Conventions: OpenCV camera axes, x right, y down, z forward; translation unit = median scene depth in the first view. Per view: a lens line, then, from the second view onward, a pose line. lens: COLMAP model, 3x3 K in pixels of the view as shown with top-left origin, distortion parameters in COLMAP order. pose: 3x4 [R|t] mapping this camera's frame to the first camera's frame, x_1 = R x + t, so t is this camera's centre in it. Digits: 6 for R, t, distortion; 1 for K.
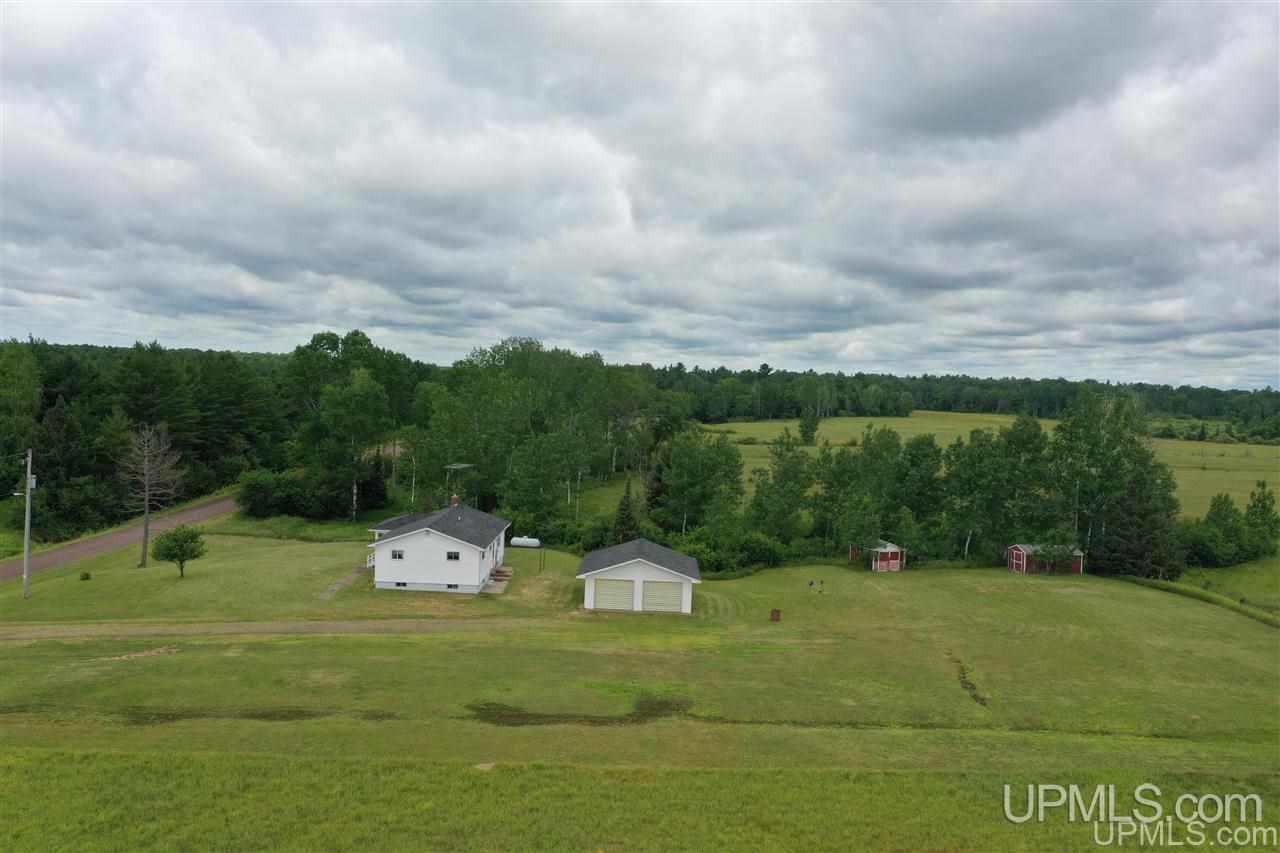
lens RADIAL K [[1063.9, 0, 640.0], [0, 1063.9, 426.5], [0, 0, 1]] dist [0.011023, 0.000270]
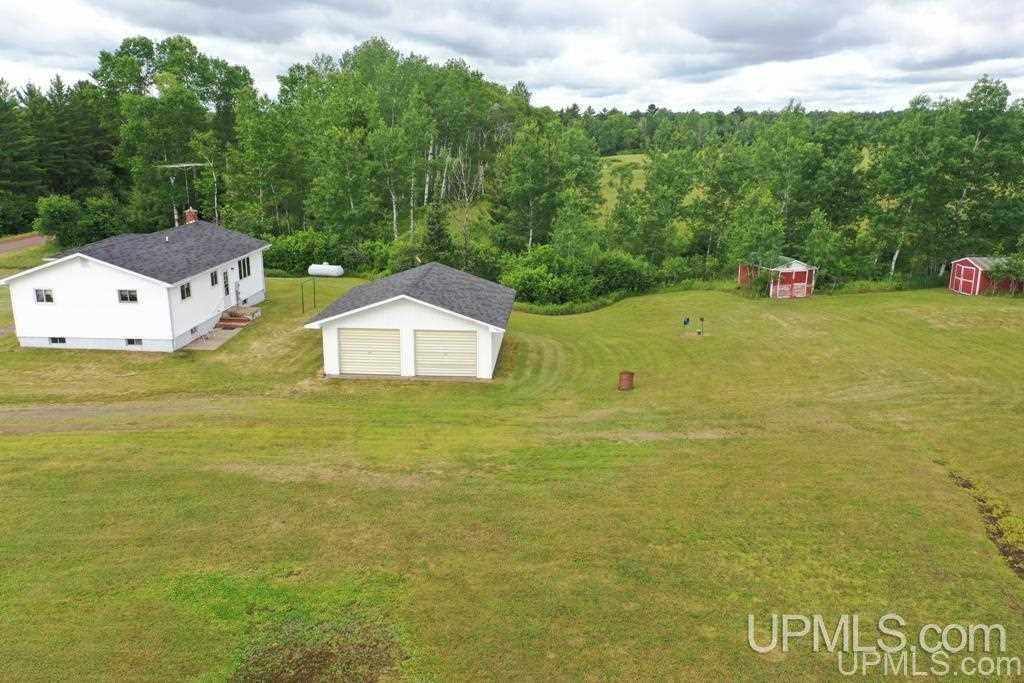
lens RADIAL K [[851.1, 0, 512.0], [0, 851.1, 341.5], [0, 0, 1]] dist [0.011023, 0.000270]
pose [[0.998521, -0.019736, -0.050654, 0.064549], [0.029290, 0.980280, 0.195433, 0.042032], [0.045798, -0.196627, 0.979408, 0.385171]]
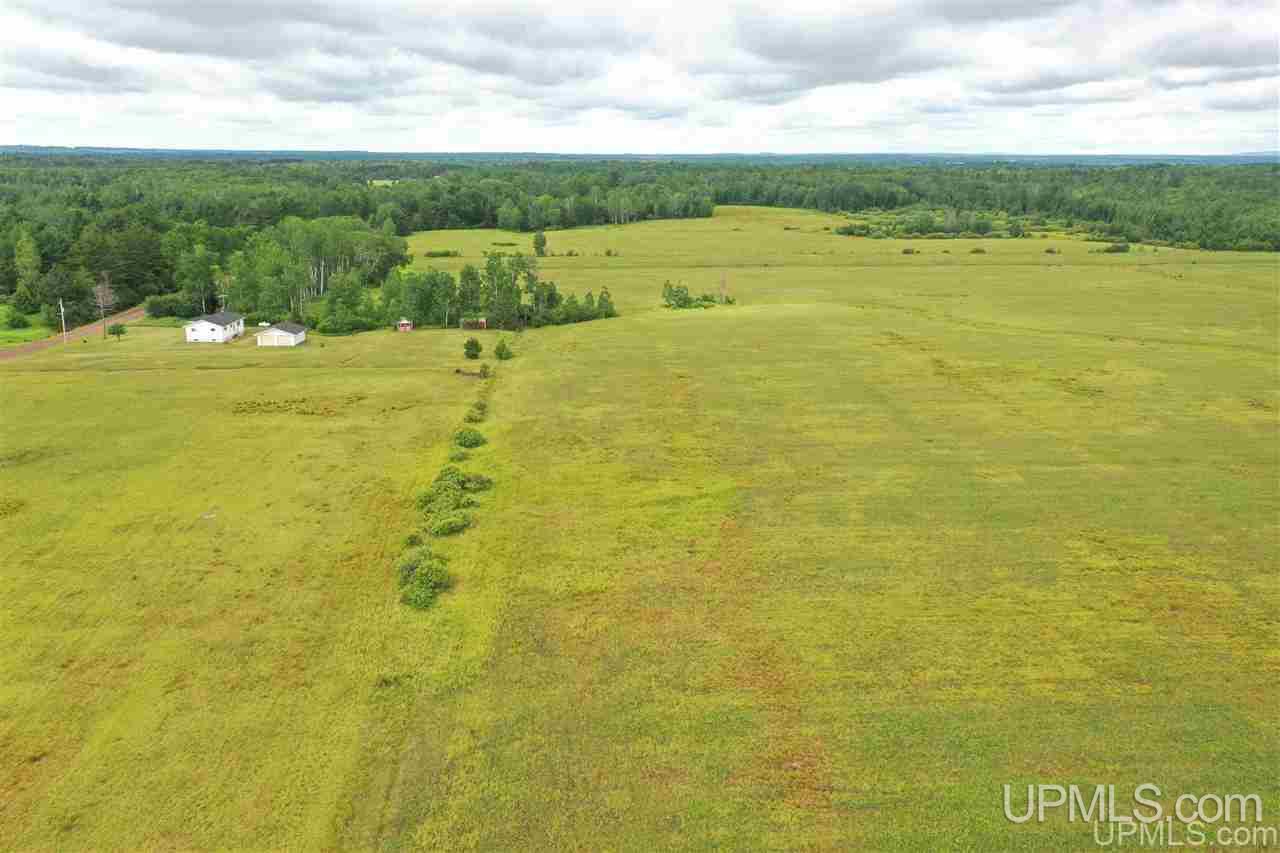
lens RADIAL K [[1063.0, 0, 640.0], [0, 1063.0, 426.5], [0, 0, 1]] dist [0.026401, 0.003062]
pose [[0.998914, -0.040034, 0.023846, 0.702335], [0.034370, 0.978560, 0.203072, -0.132312], [-0.031465, -0.202032, 0.978873, -1.500766]]
